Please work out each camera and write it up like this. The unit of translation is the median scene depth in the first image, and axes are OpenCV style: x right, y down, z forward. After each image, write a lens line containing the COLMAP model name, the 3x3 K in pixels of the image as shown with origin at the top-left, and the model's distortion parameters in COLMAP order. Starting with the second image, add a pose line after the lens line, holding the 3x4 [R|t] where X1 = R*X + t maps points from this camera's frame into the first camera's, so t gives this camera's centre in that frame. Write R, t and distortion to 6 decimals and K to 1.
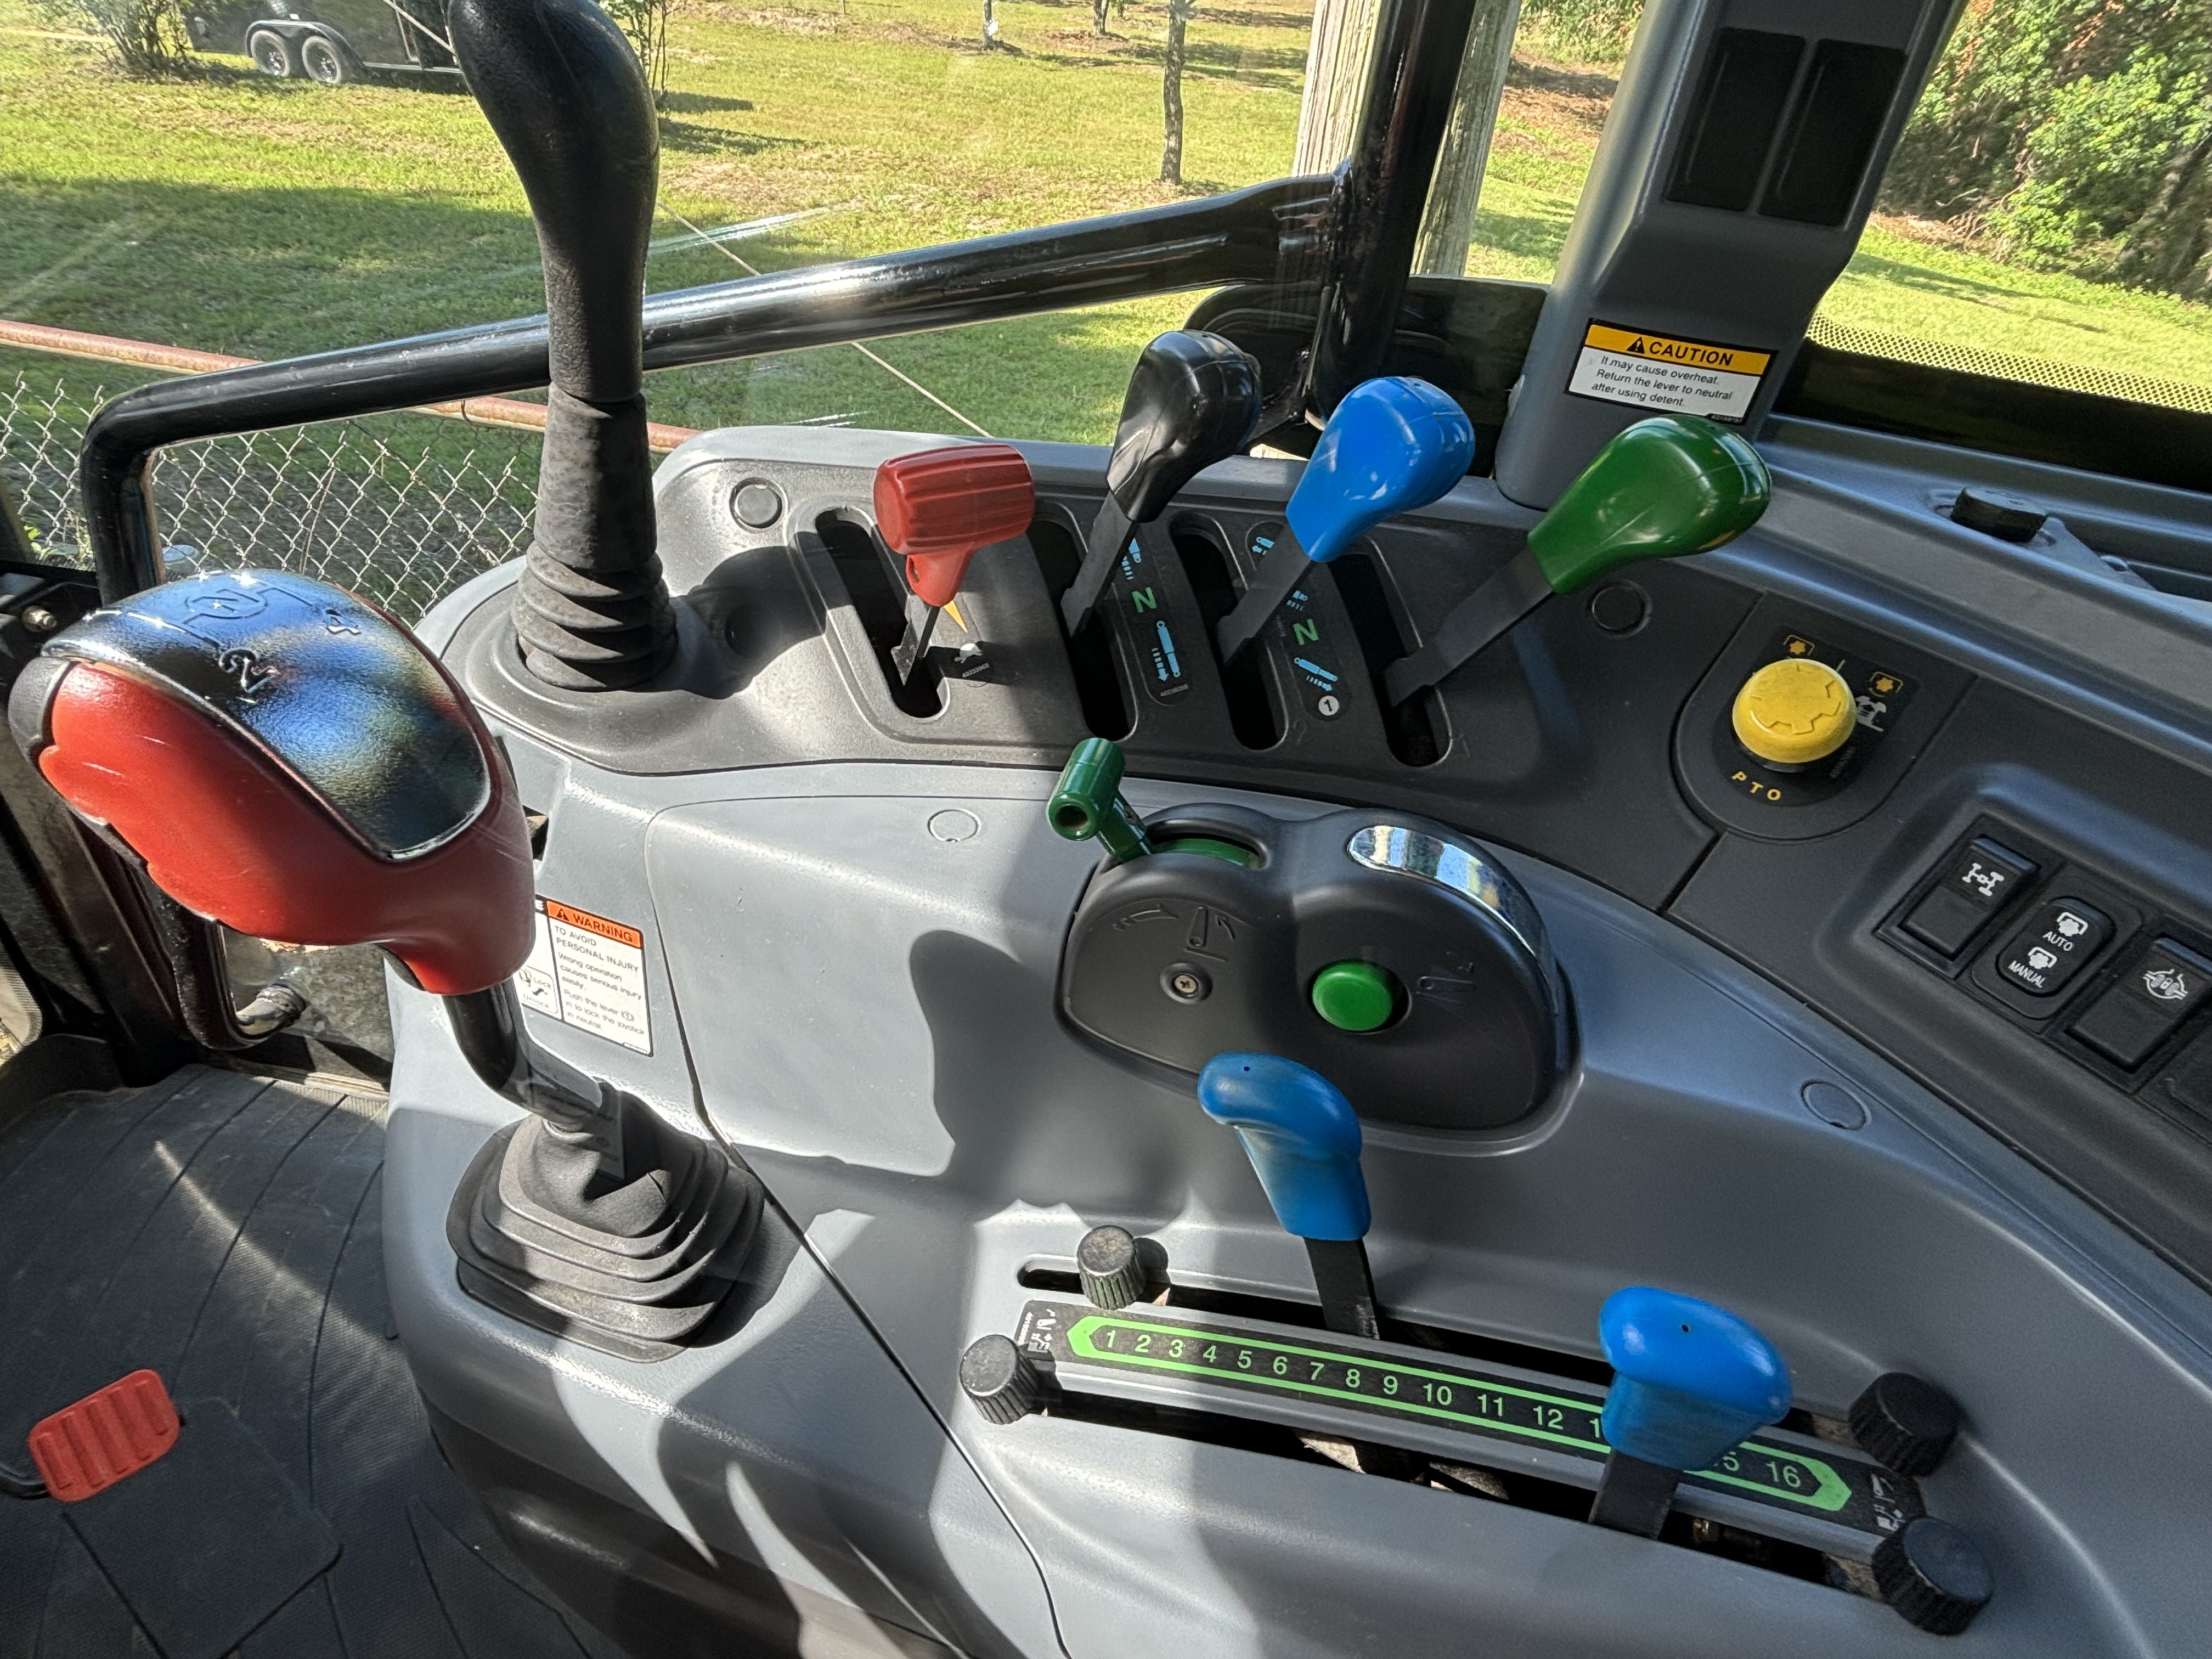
lens RADIAL K [[1149.8, 0, 1082.0], [0, 1149.8, 821.0], [0, 0, 1]] dist [-0.001617, -0.001465]
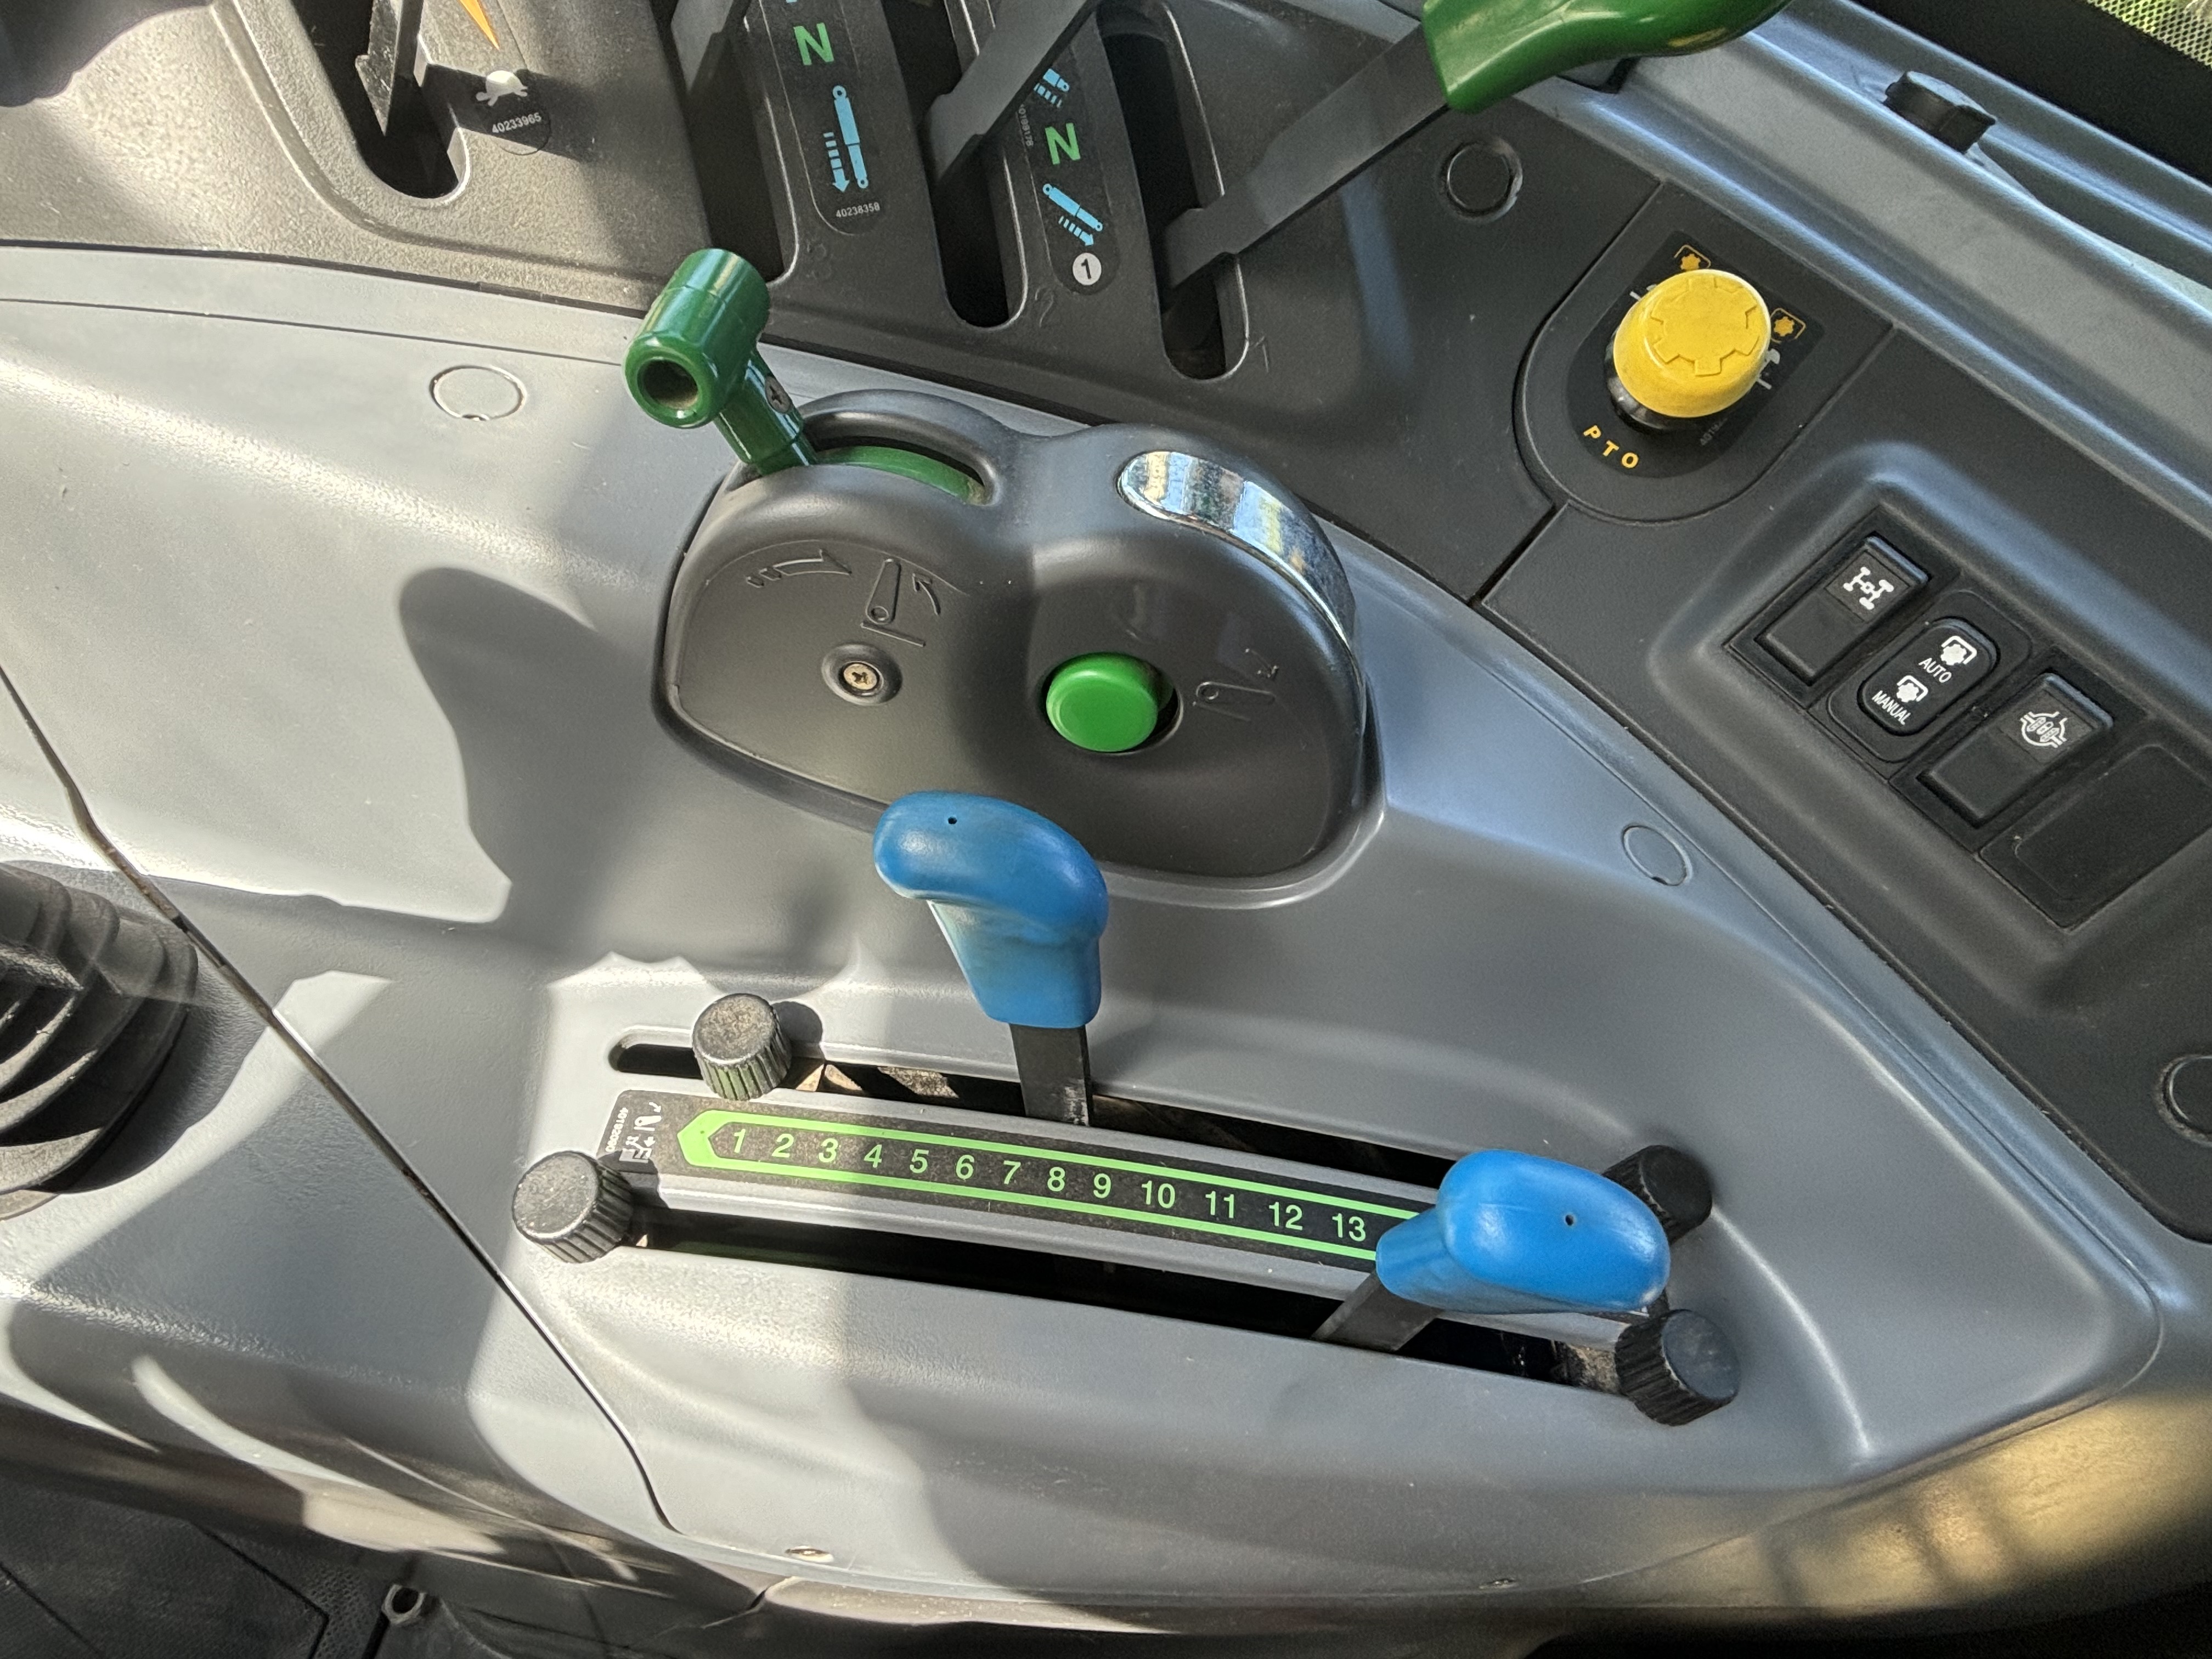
lens RADIAL K [[1340.6, 0, 1106.0], [0, 1340.6, 829.5], [0, 0, 1]] dist [0.003784, -0.000430]
pose [[0.962032, 0.011662, 0.272687, 0.015750], [-0.085343, 0.961842, 0.259955, 0.013581], [-0.259251, -0.273357, 0.926318, 0.205875]]
